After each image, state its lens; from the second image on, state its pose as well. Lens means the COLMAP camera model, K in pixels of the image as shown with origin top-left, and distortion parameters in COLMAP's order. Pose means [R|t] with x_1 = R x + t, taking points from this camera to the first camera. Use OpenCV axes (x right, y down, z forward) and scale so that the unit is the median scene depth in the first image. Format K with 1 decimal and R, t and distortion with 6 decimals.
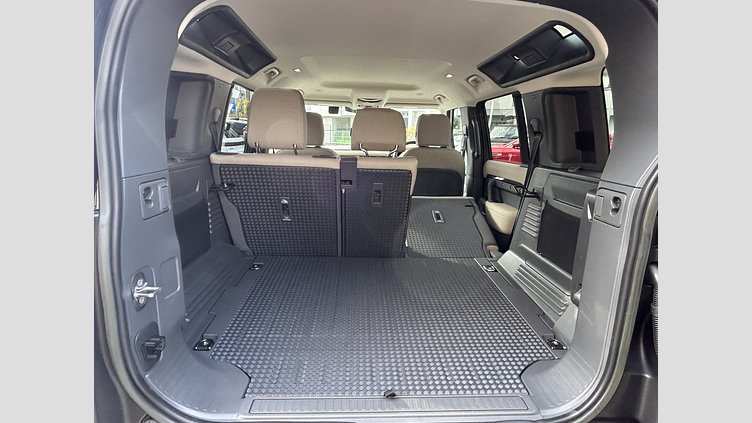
lens RADIAL K [[356.6, 0, 376.0], [0, 356.6, 211.5], [0, 0, 1]] dist [-0.001416, 0.000139]
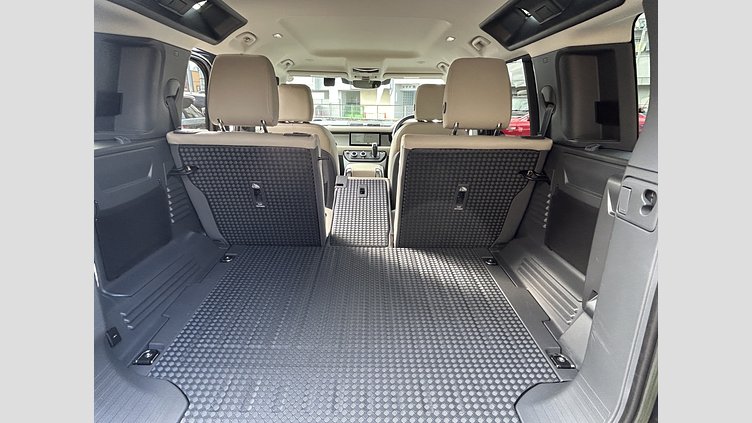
lens RADIAL K [[355.4, 0, 372.7], [0, 355.4, 211.0], [0, 0, 1]] dist [-0.001873, -0.000136]
pose [[0.999068, 0.000085, -0.043157, 0.087974], [0.002848, 0.997688, 0.067900, -0.031751], [0.043063, -0.067960, 0.996758, 0.158067]]
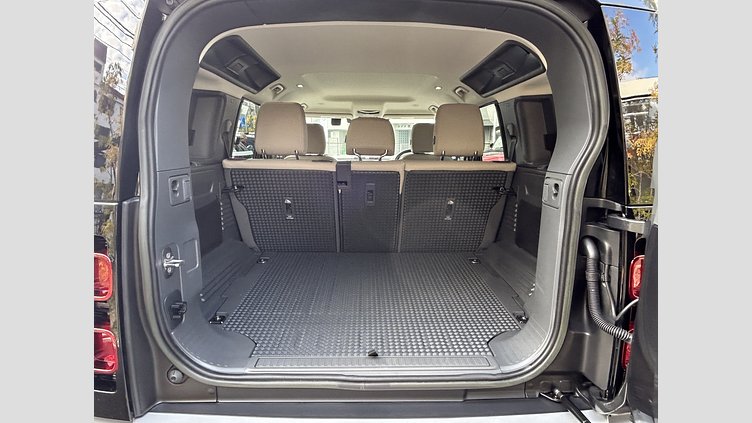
lens RADIAL K [[356.6, 0, 376.0], [0, 356.6, 211.5], [0, 0, 1]] dist [-0.001416, 0.000139]
pose [[0.999625, -0.013124, -0.024029, 0.058796], [0.012287, 0.999324, -0.034639, 0.056041], [0.024467, 0.034331, 0.999111, -0.140064]]
